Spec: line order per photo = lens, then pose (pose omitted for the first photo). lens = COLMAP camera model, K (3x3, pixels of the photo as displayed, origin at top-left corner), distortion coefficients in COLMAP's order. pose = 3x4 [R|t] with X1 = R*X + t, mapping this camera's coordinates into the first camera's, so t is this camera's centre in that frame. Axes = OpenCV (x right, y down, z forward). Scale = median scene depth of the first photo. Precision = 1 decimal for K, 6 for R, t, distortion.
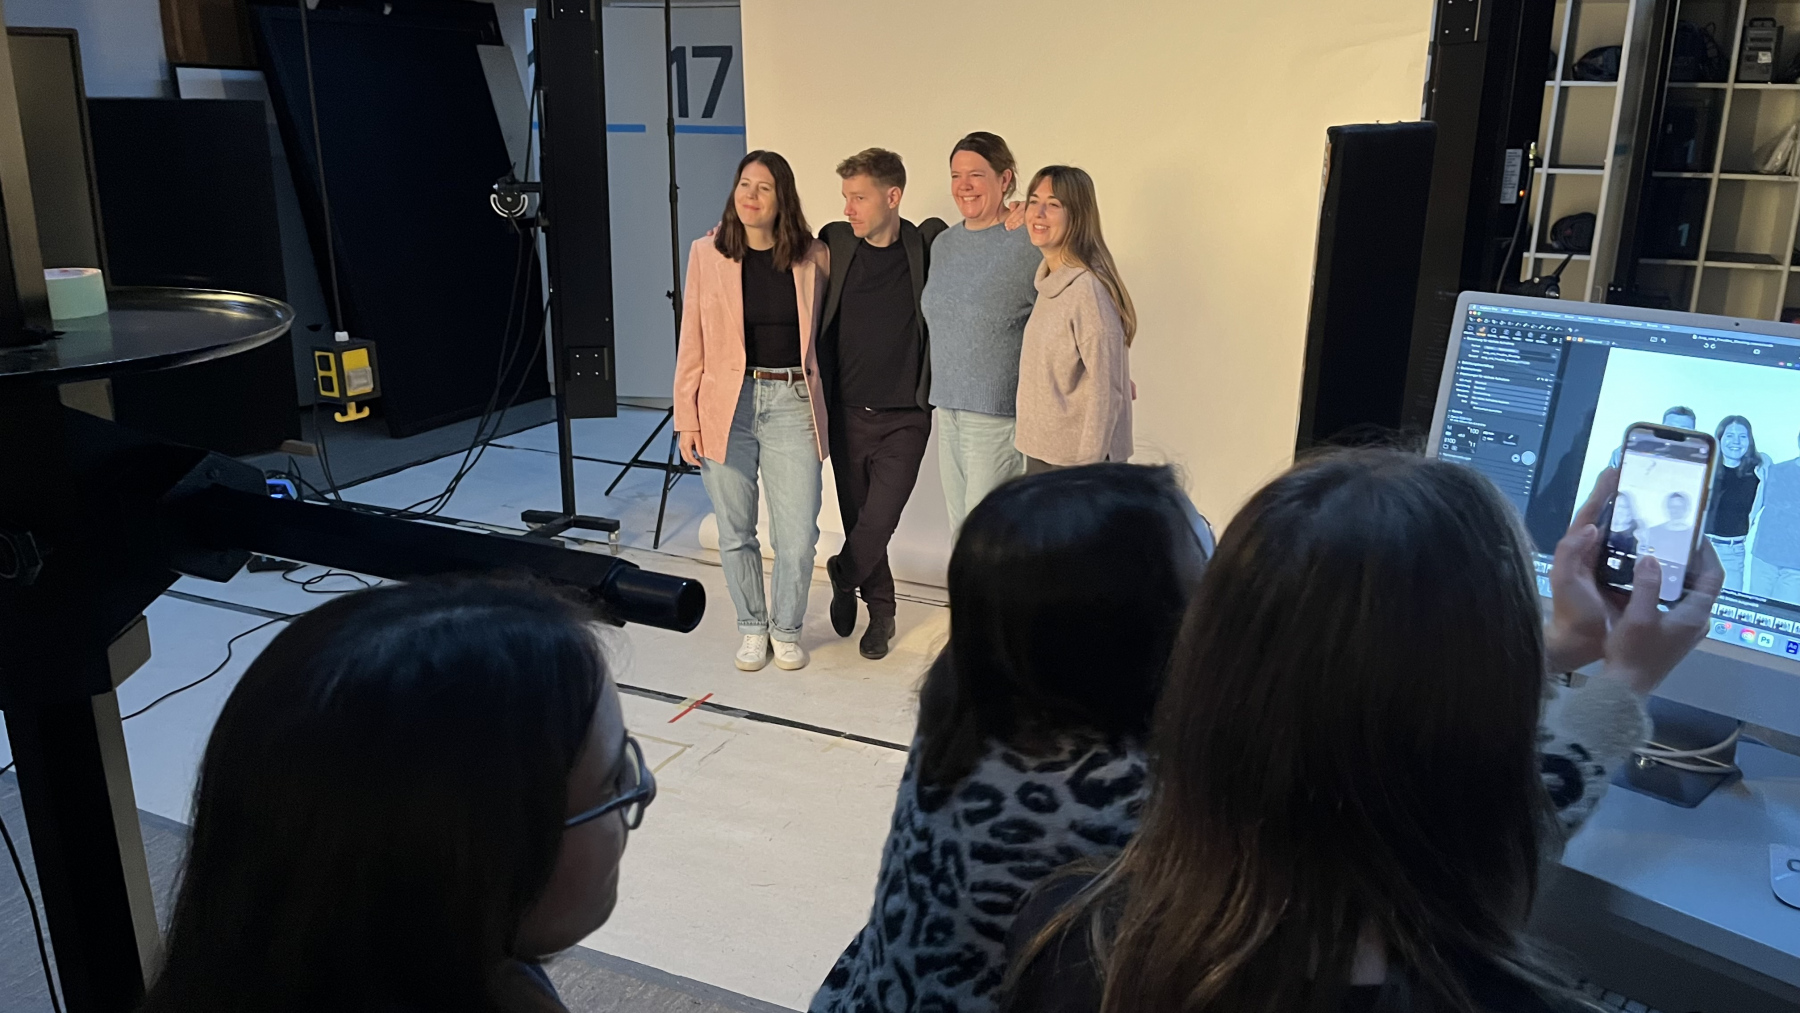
lens RADIAL K [[1383.1, 0, 902.7], [0, 1383.1, 508.2], [0, 0, 1]] dist [-0.000610, -0.004636]
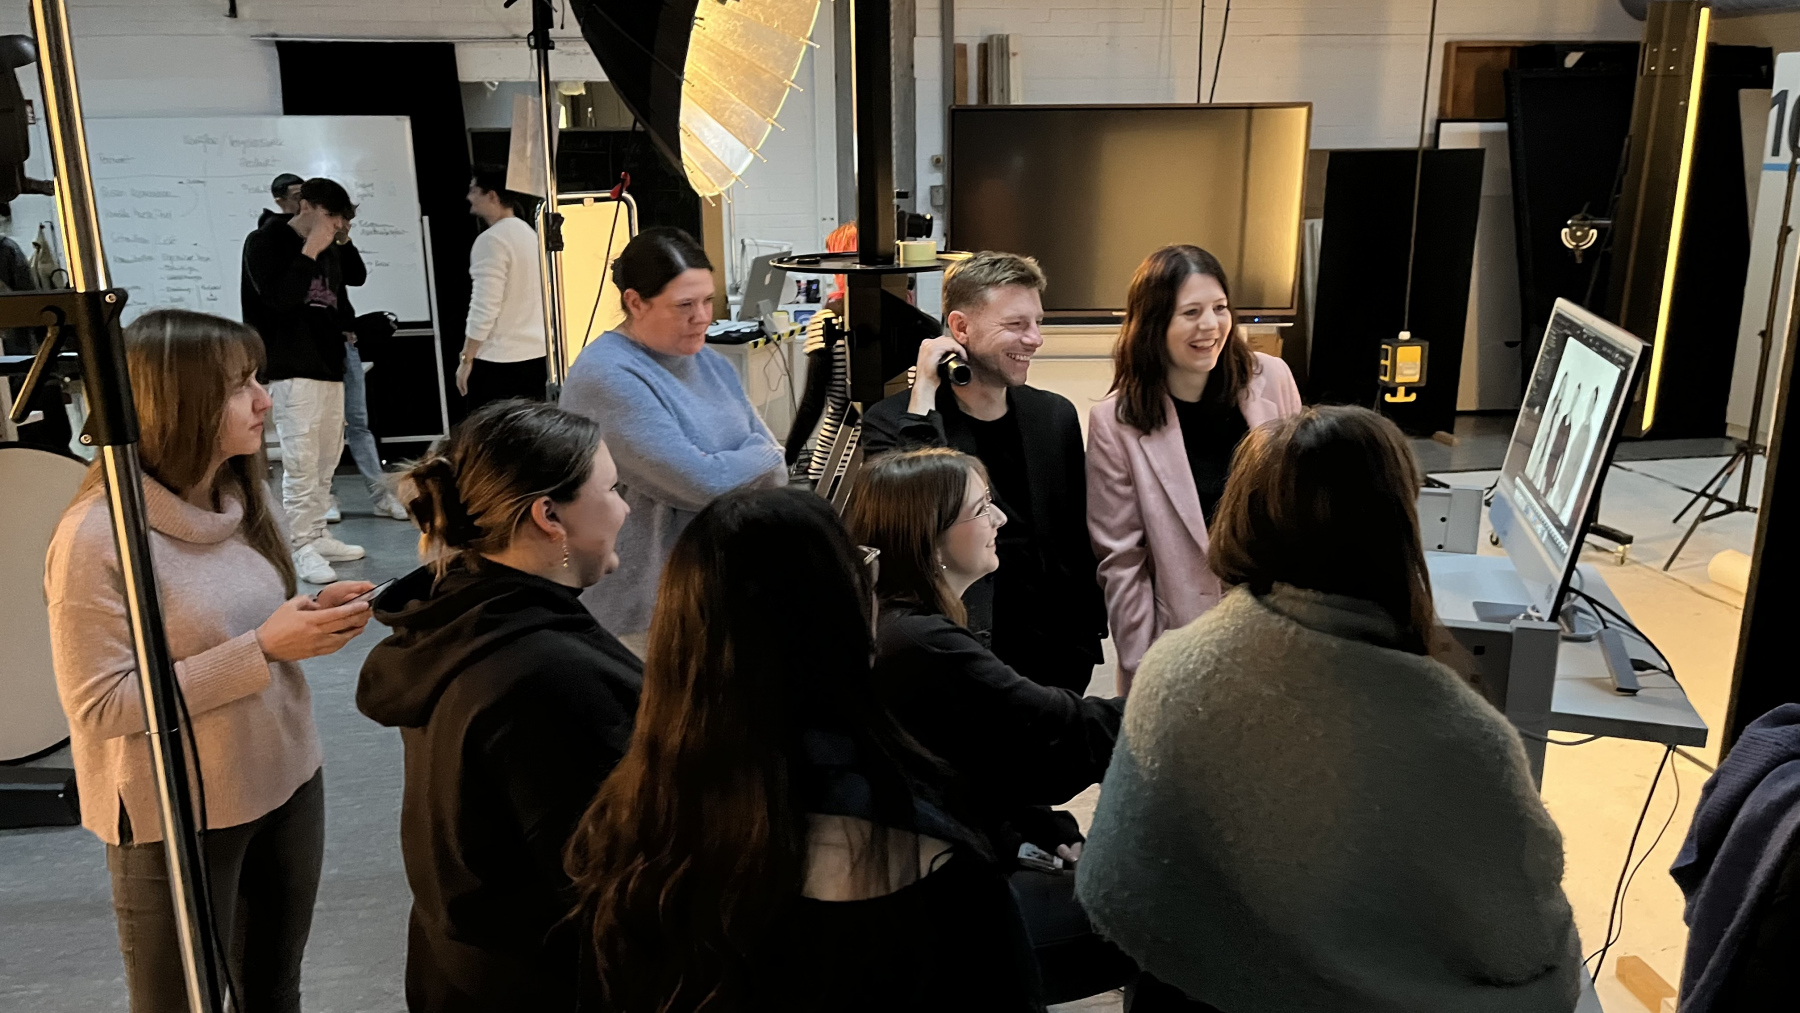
lens RADIAL K [[1383.1, 0, 899.6], [0, 1383.1, 508.1], [0, 0, 1]] dist [-0.000610, -0.004636]
pose [[0.556619, 0.191488, -0.808398, 0.369517], [-0.214640, 0.973183, 0.082732, 0.023220], [0.802562, 0.127464, 0.582793, -0.085769]]
